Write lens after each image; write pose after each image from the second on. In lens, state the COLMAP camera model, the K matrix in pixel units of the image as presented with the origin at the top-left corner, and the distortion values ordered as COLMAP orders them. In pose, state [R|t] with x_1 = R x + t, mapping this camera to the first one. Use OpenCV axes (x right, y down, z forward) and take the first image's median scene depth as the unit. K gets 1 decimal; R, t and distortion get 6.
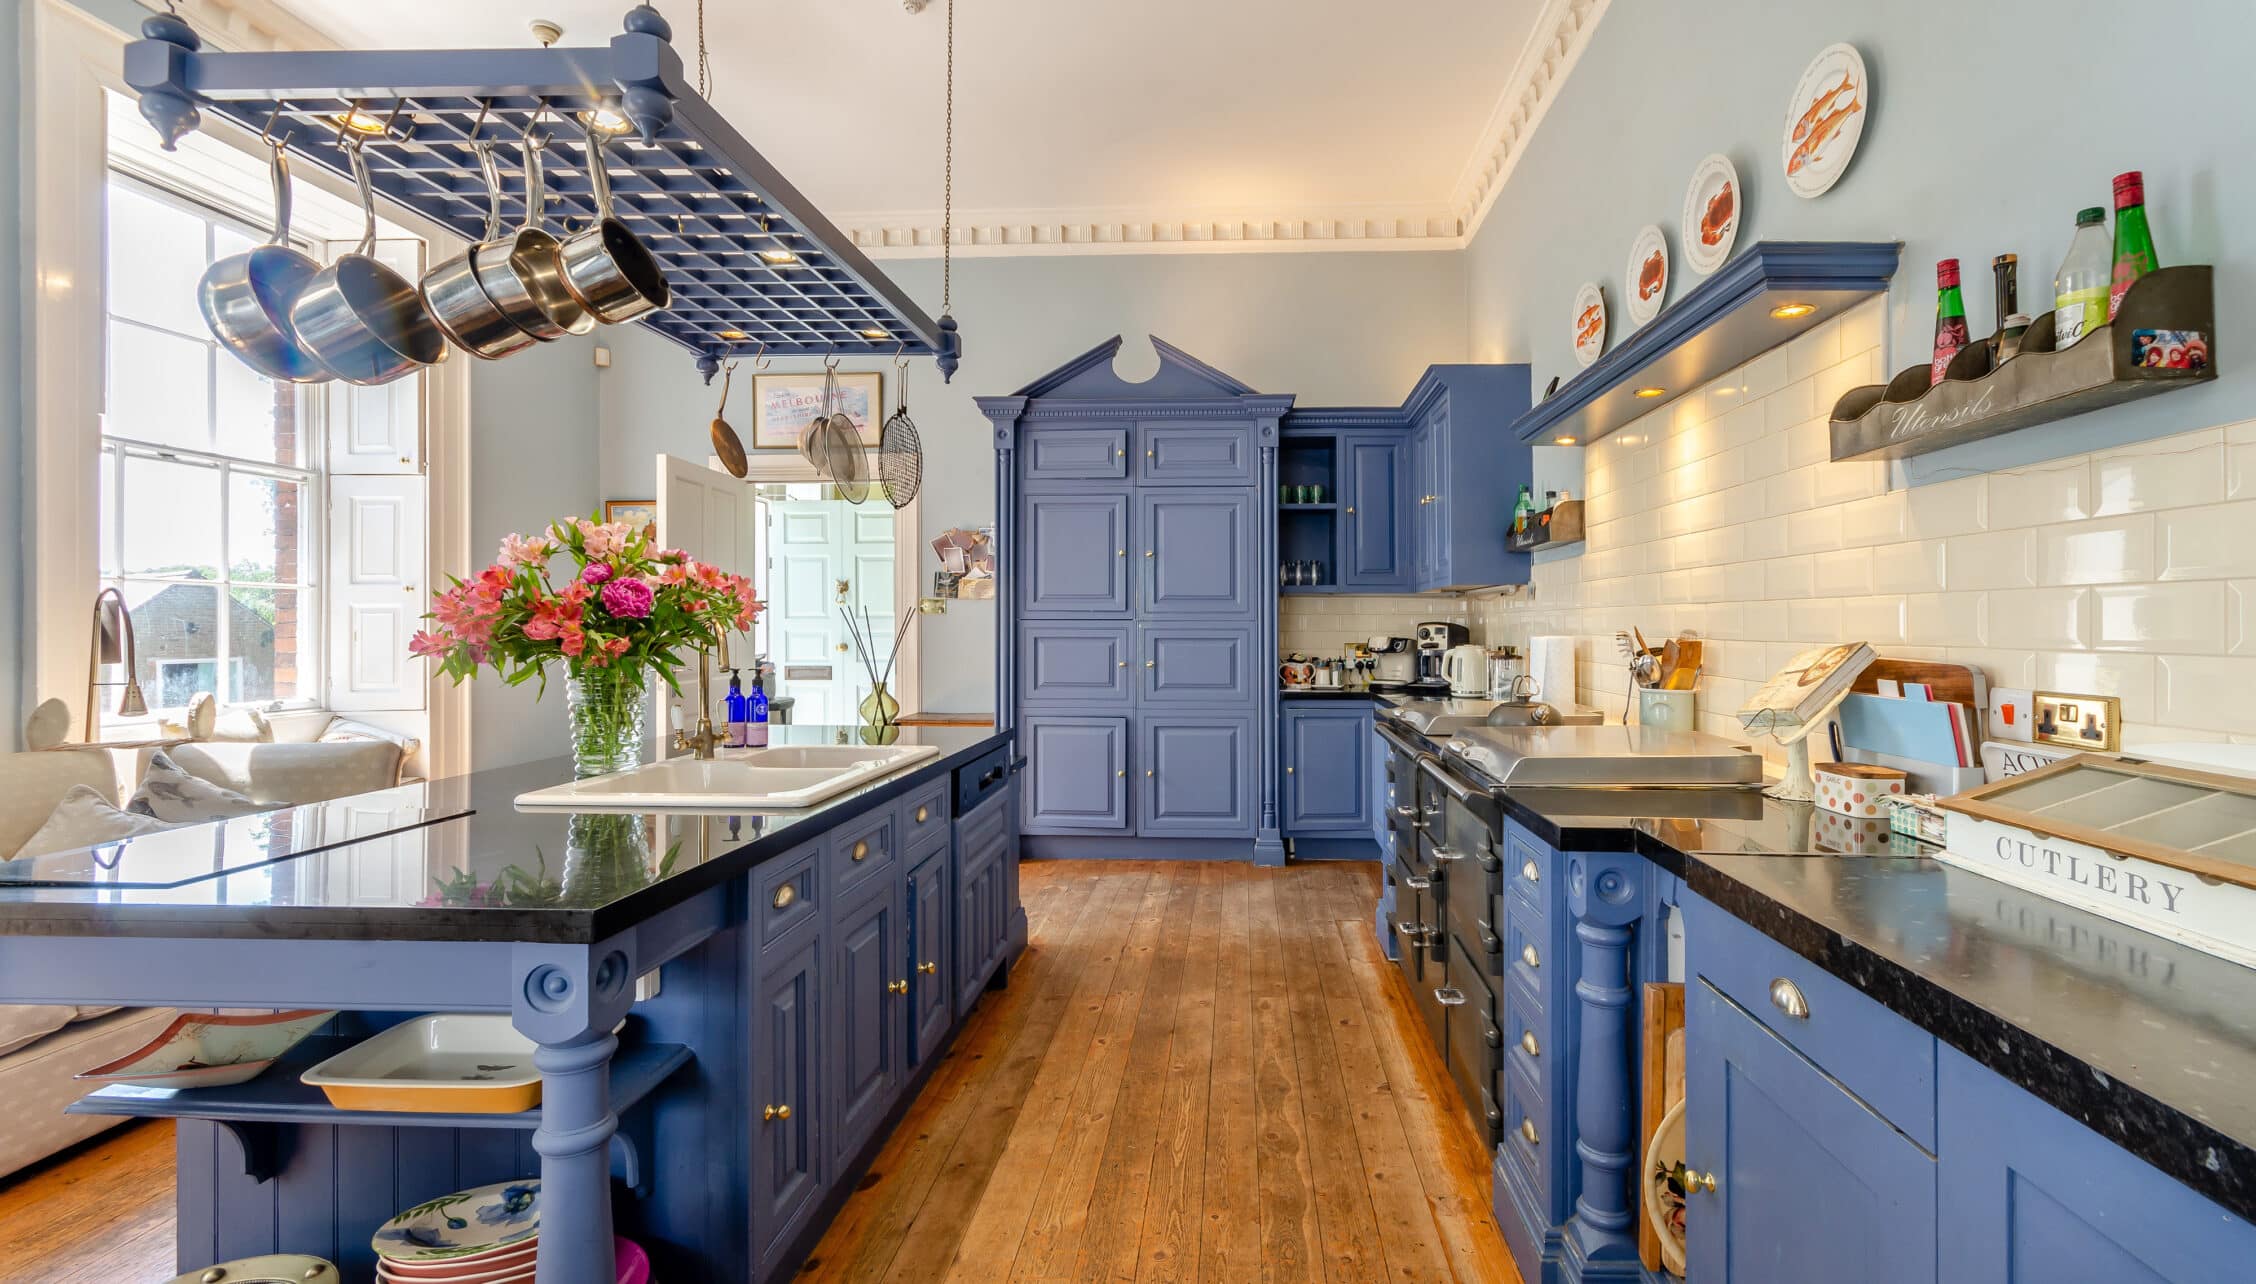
lens RADIAL K [[925.2, 0, 1132.0], [0, 925.2, 620.6], [0, 0, 1]] dist [0.001555, 0.000779]
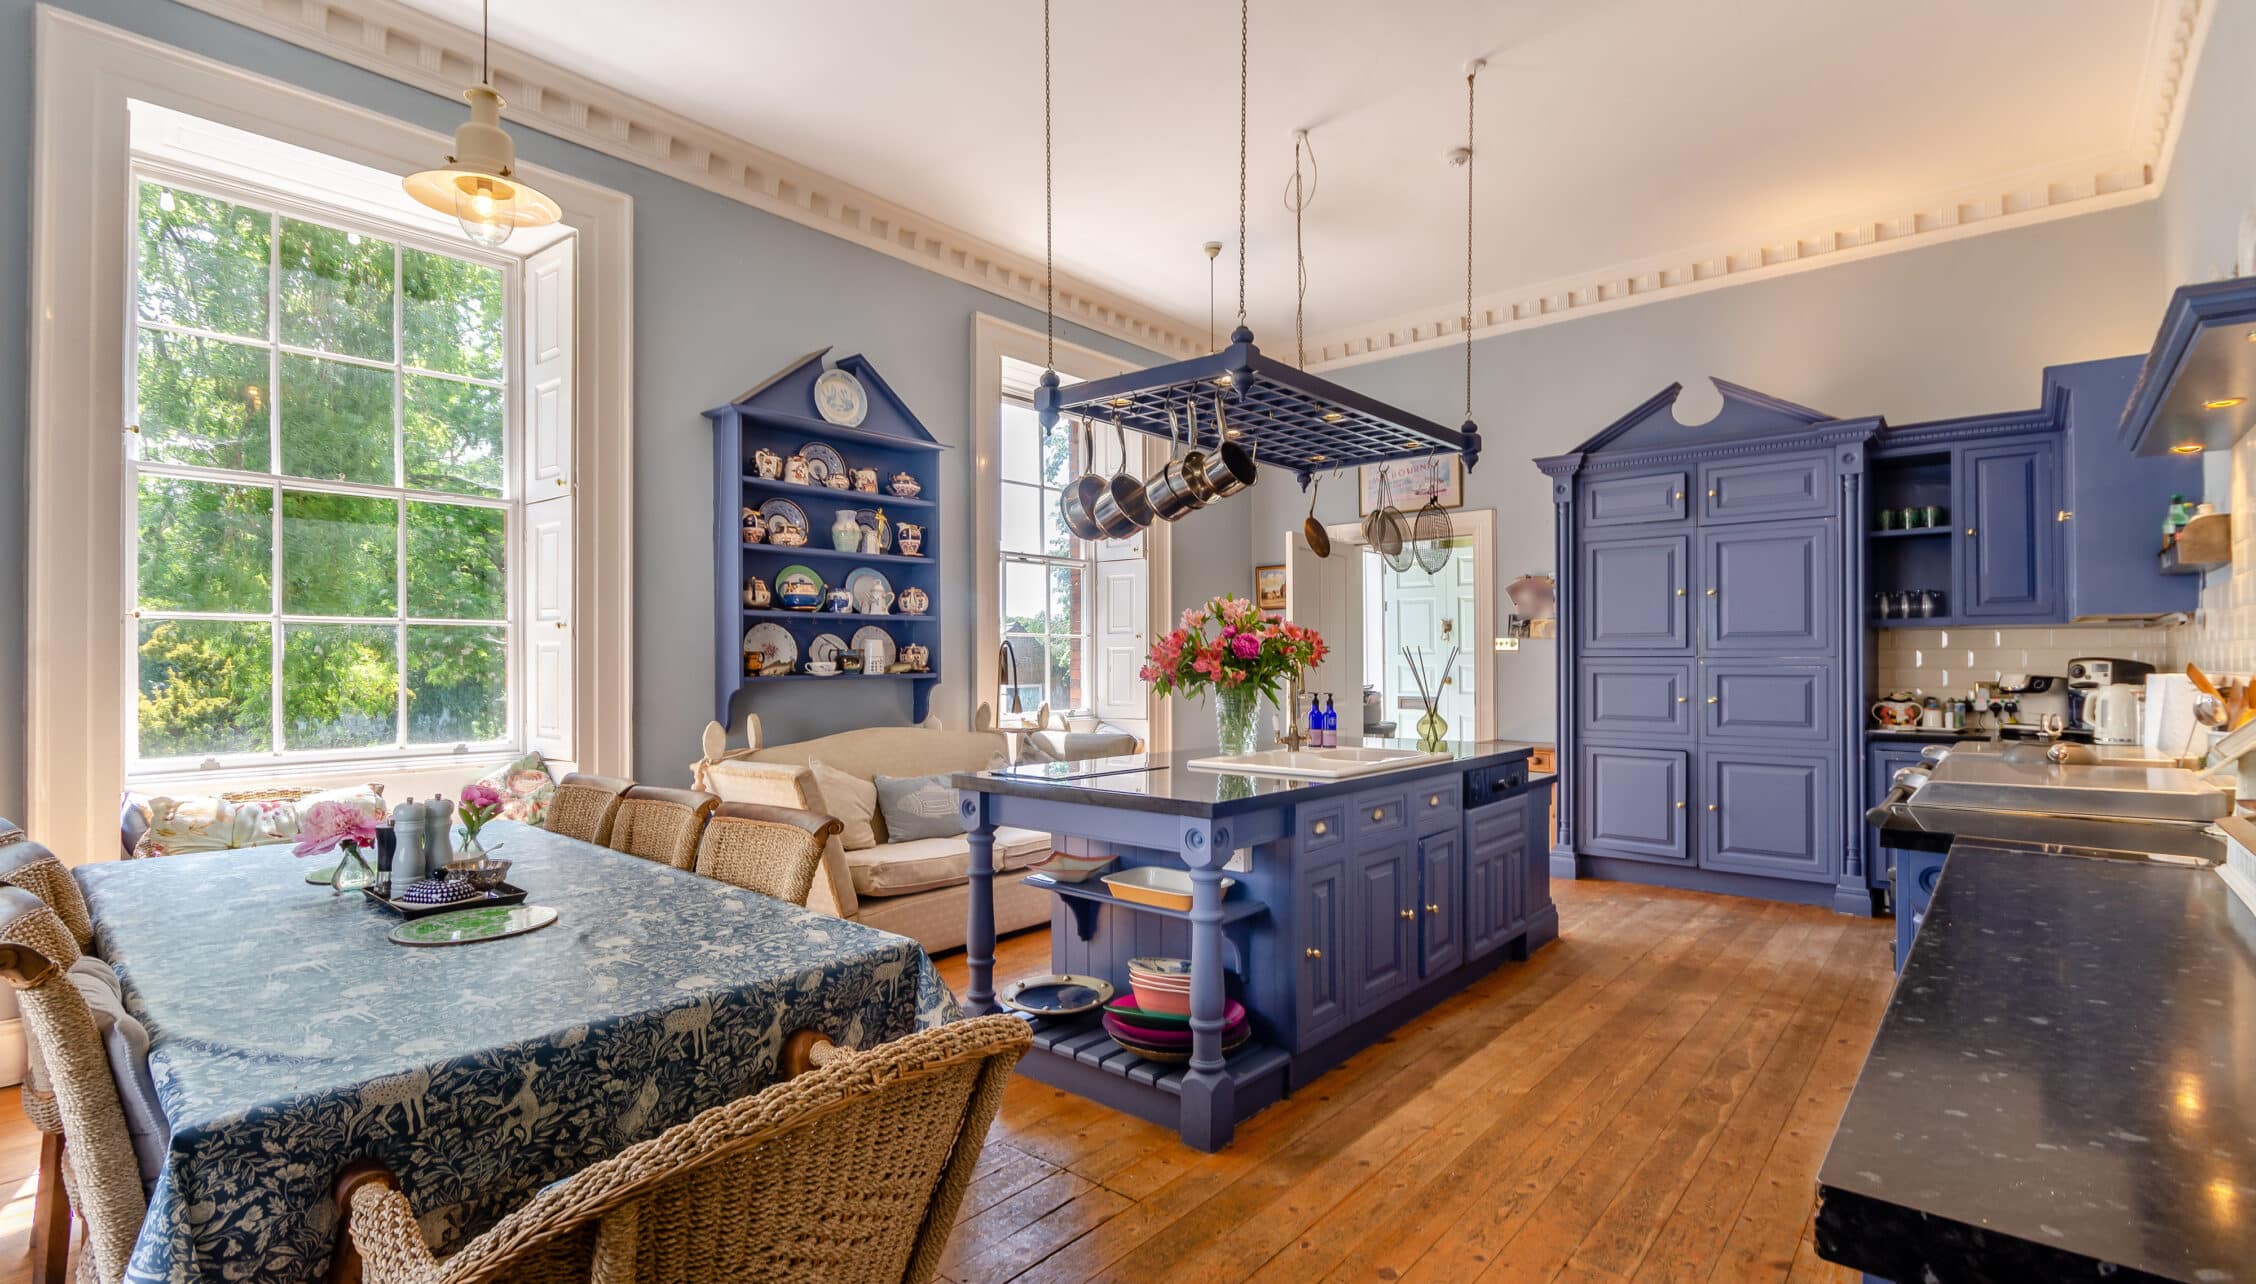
lens RADIAL K [[1024.9, 0, 1128.2], [0, 1024.9, 649.2], [0, 0, 1]] dist [-0.096540, 0.000203]
pose [[0.783506, -0.006362, -0.621352, 0.203847], [0.003178, 0.999976, -0.006232, -0.004527], [0.621376, 0.002908, 0.783507, -0.266122]]
